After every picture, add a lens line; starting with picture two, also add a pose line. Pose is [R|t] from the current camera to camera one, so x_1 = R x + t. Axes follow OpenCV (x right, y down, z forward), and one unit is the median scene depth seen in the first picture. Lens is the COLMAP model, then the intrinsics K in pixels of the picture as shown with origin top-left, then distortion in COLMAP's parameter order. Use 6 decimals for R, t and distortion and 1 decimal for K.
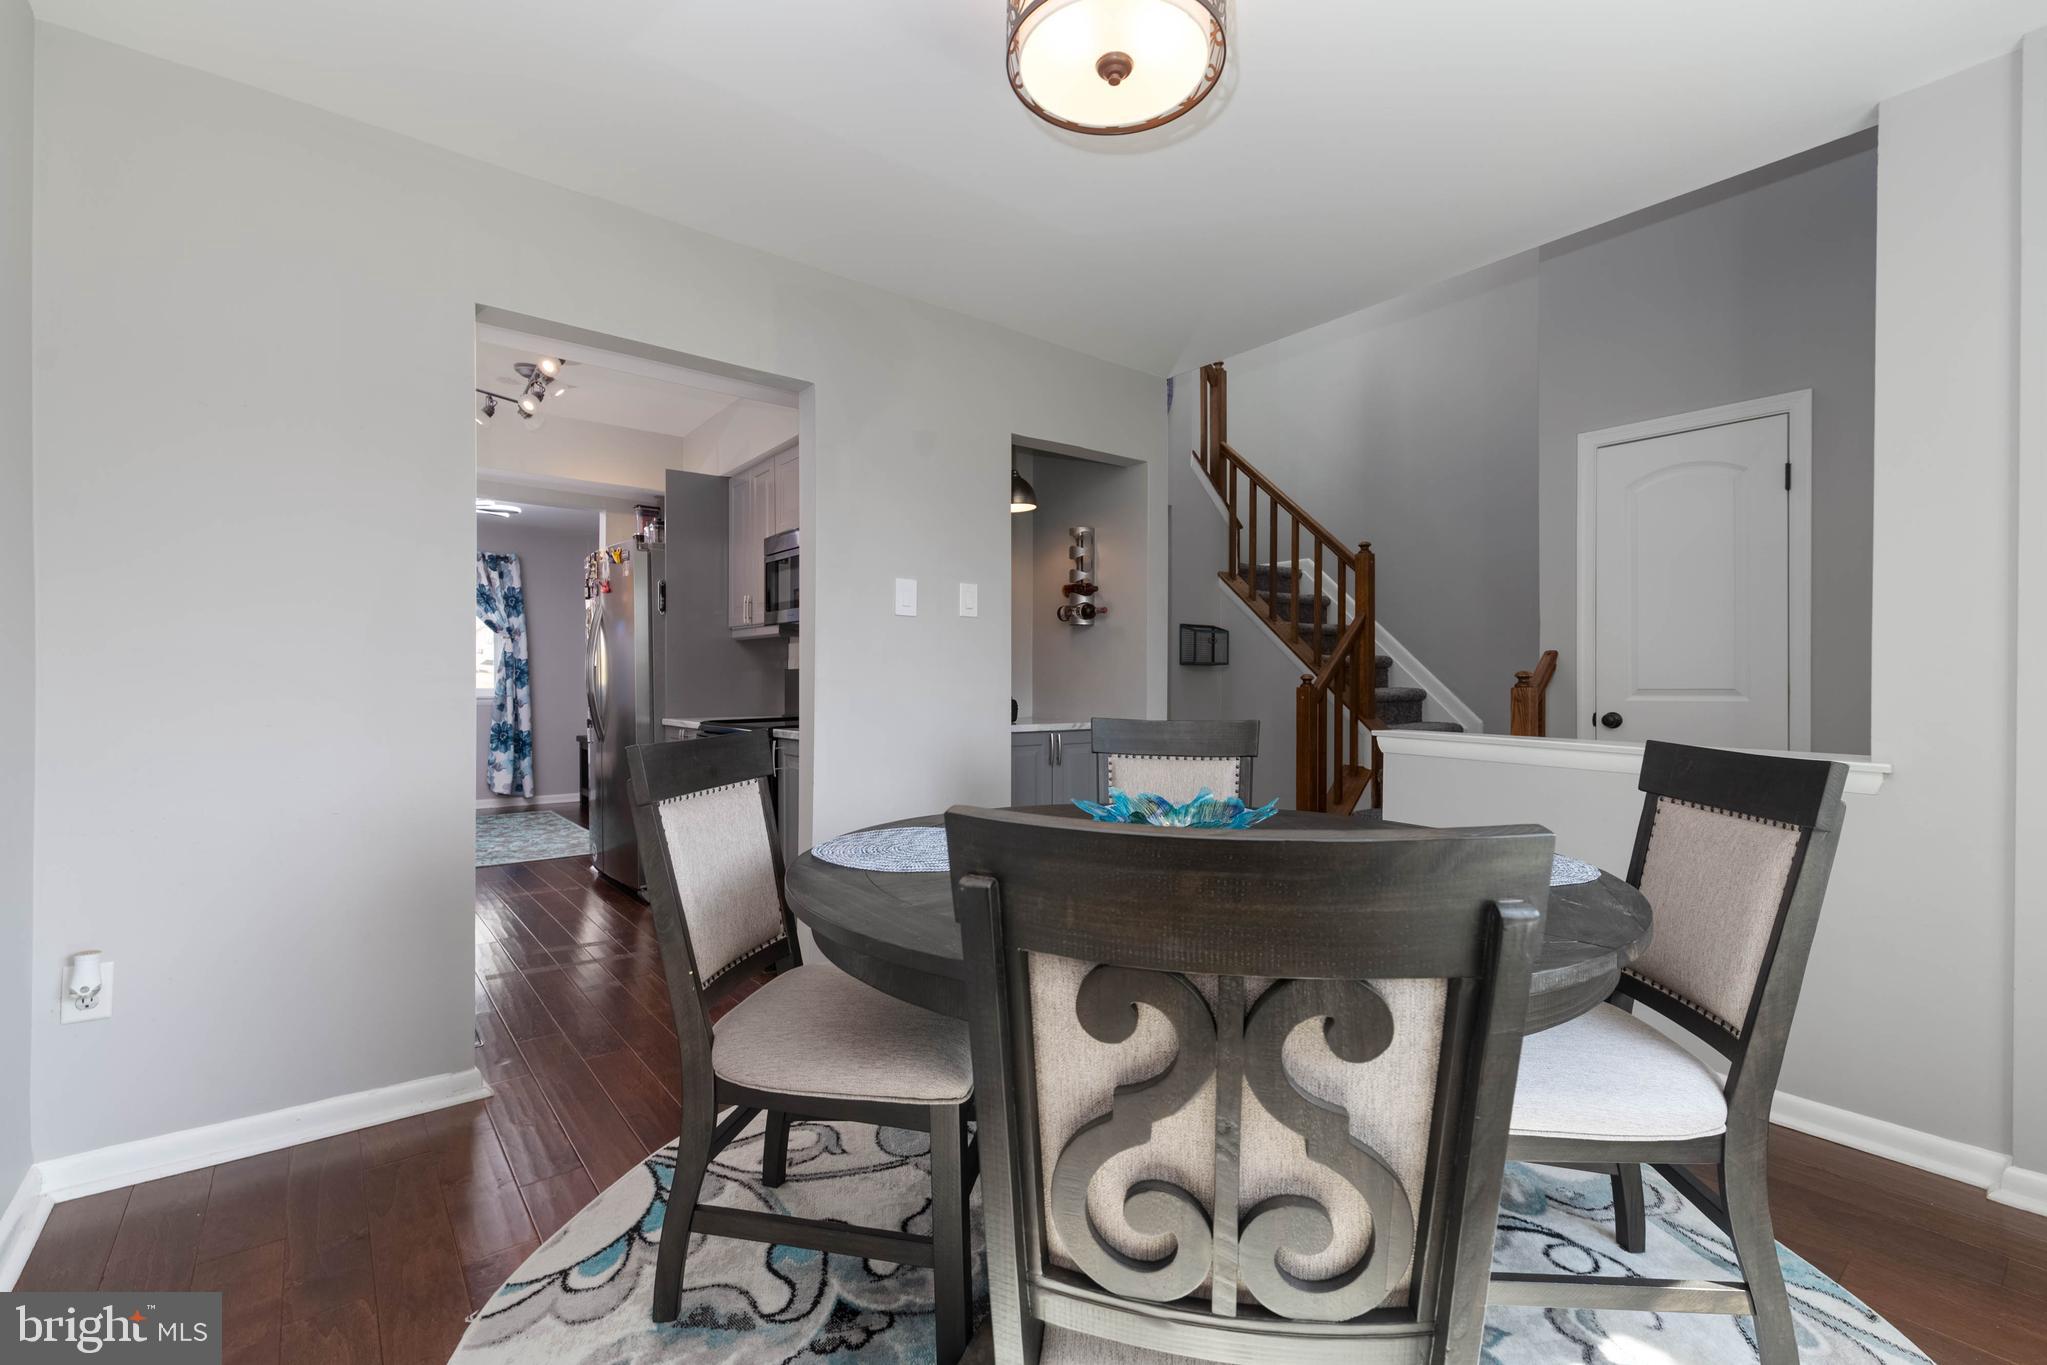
lens RADIAL K [[888.5, 0, 1033.8], [0, 888.5, 687.1], [0, 0, 1]] dist [0.010328, 0.000024]
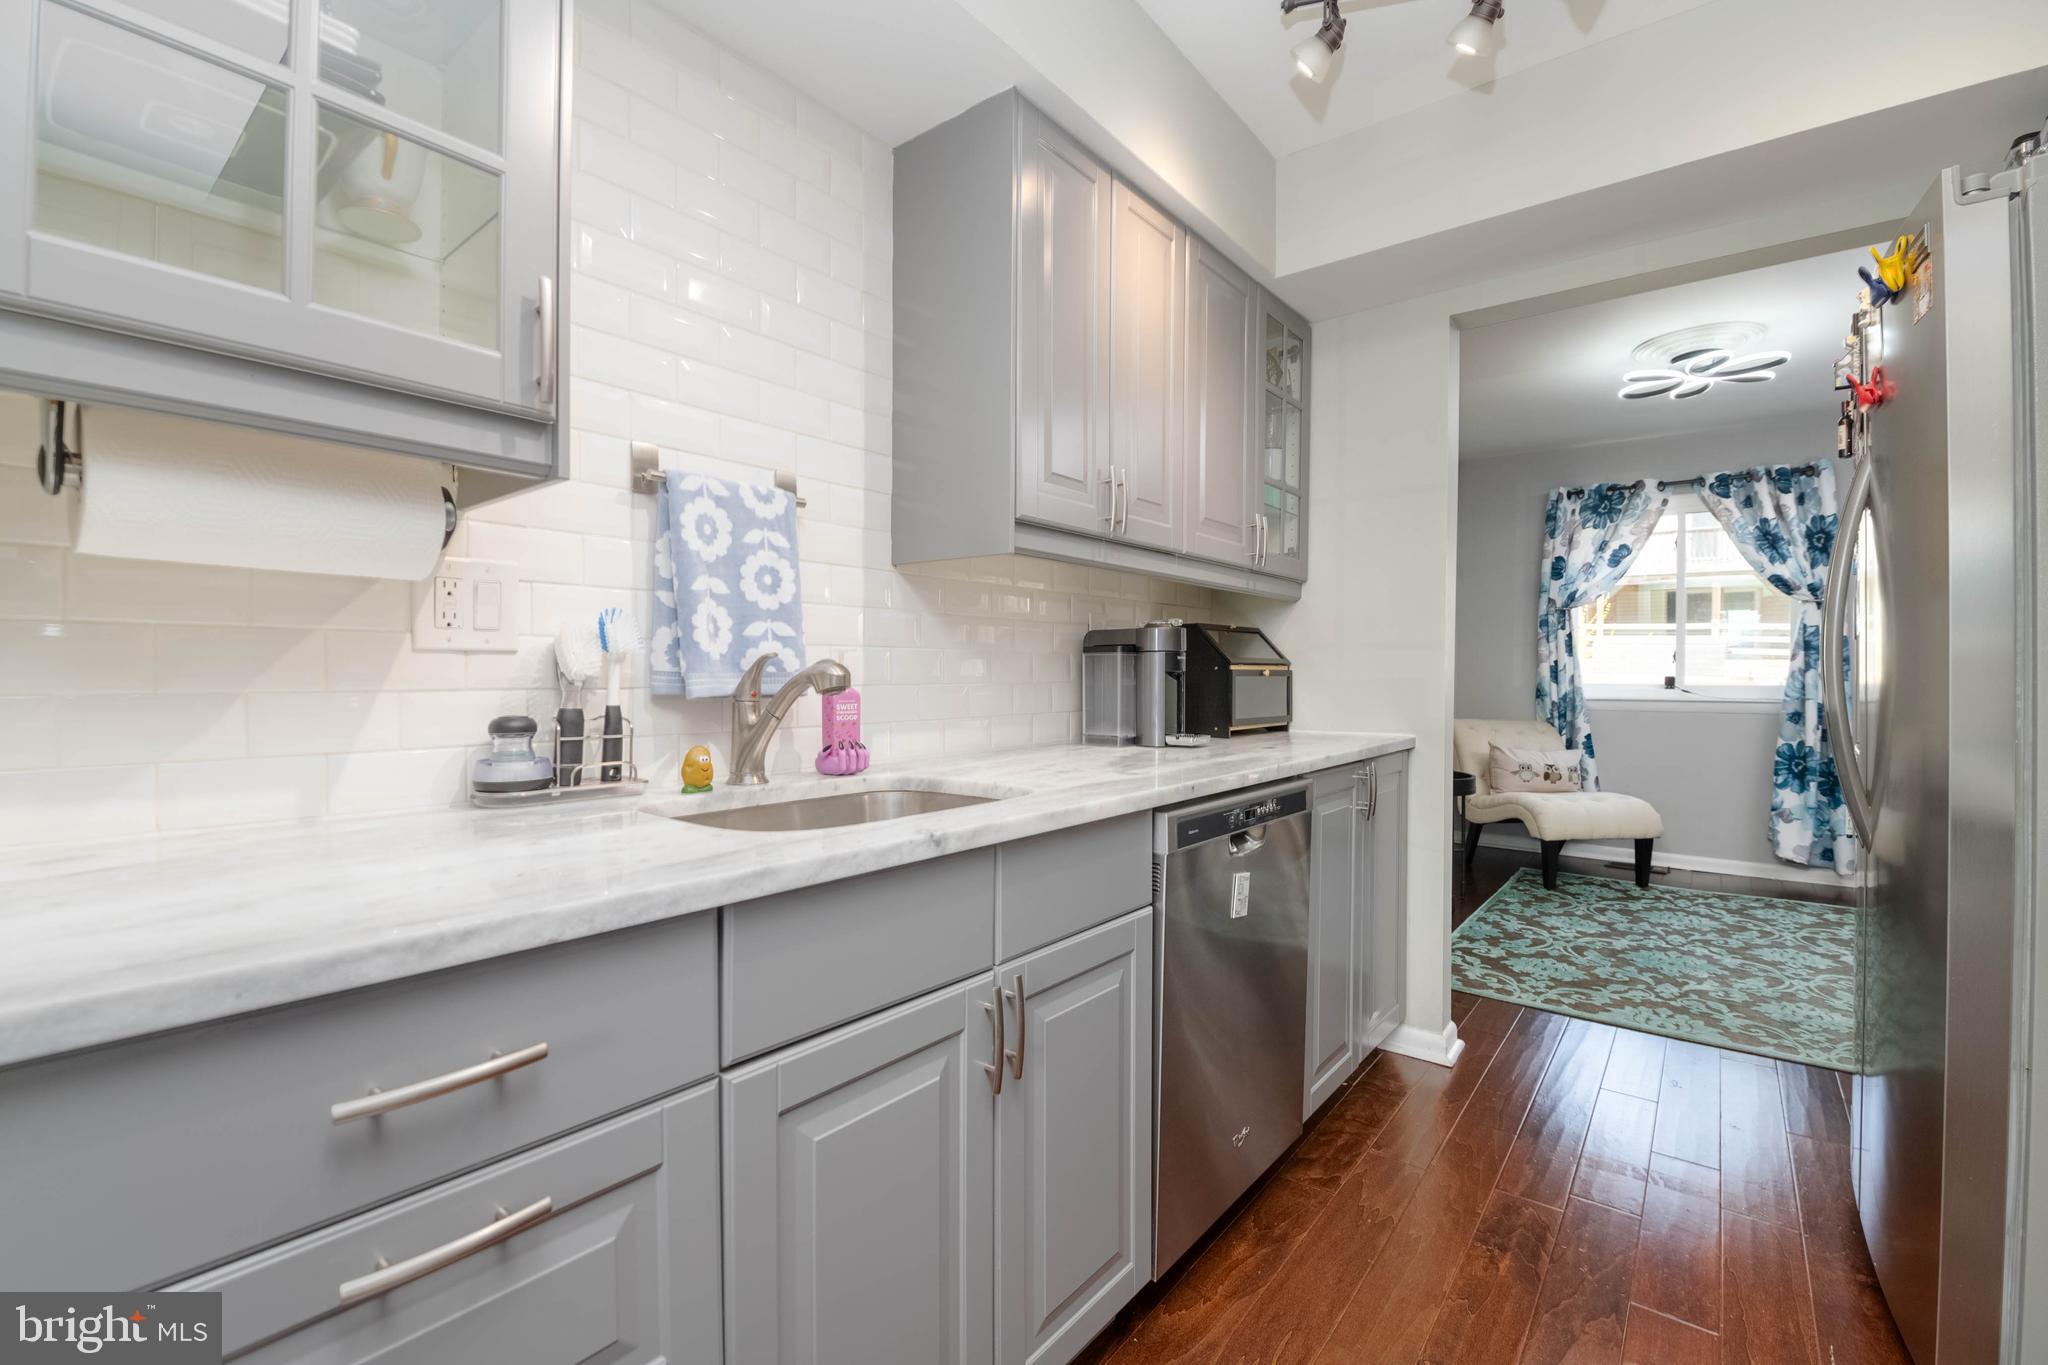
lens RADIAL K [[873.6, 0, 1037.2], [0, 873.6, 688.2], [0, 0, 1]] dist [0.000149, -0.010837]
pose [[0.223679, 0.014412, -0.974556, -0.195779], [-0.005164, 0.999894, 0.013601, -0.003833], [0.974649, 0.001990, 0.223729, 0.515683]]
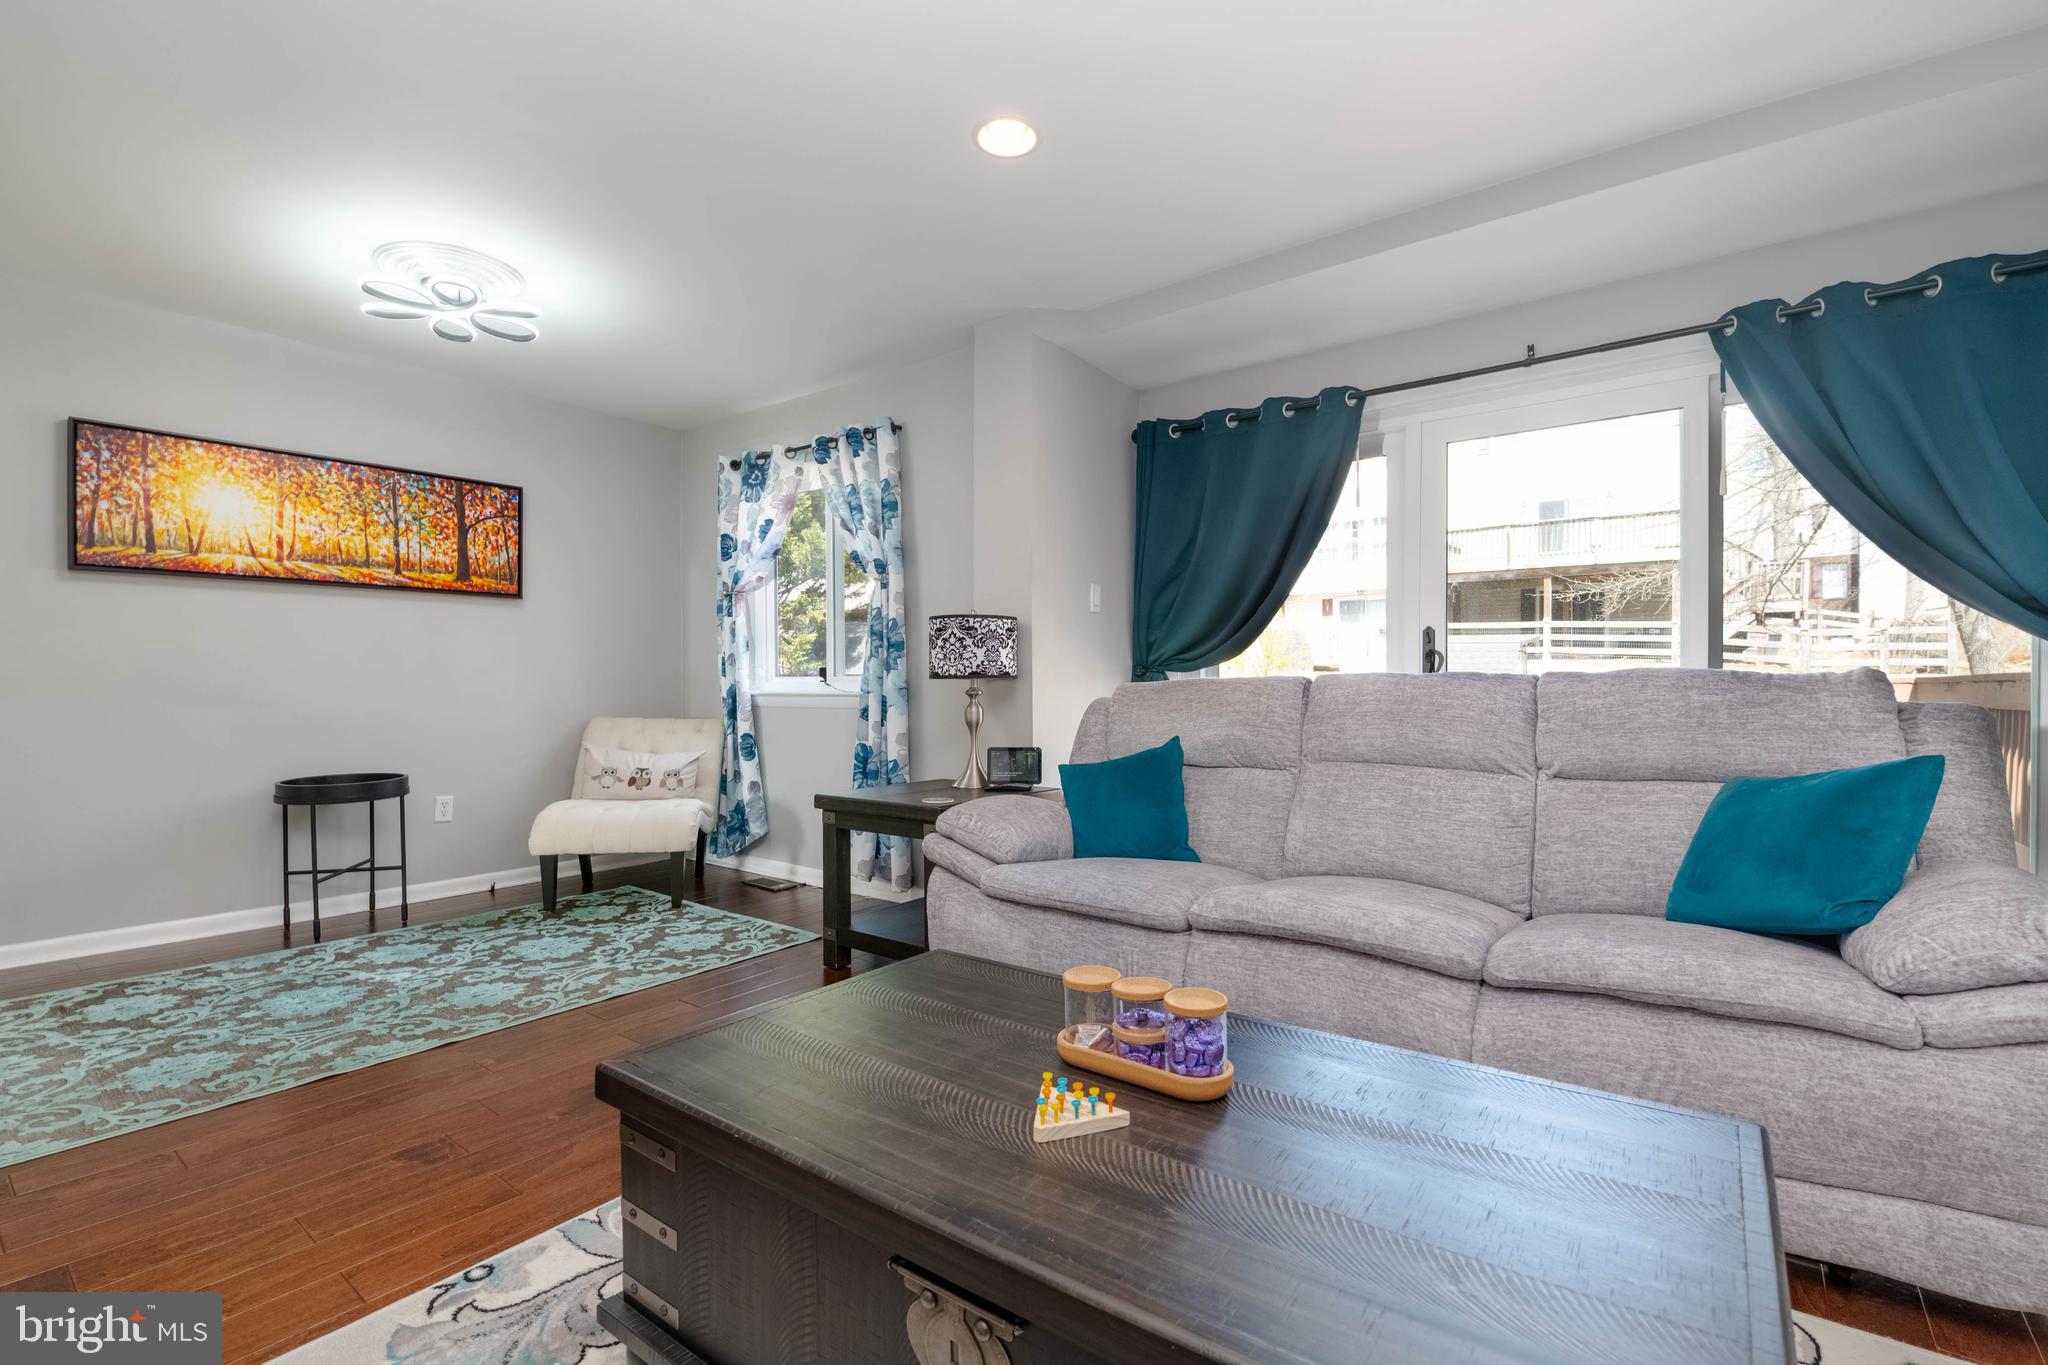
lens RADIAL K [[906.5, 0, 1035.2], [0, 906.5, 686.4], [0, 0, 1]] dist [-0.002630, -0.009088]
pose [[0.242022, 0.001678, -0.970269, -0.073426], [0.001666, 0.999996, 0.002146, 0.008558], [0.970269, -0.002136, 0.242018, 1.355672]]
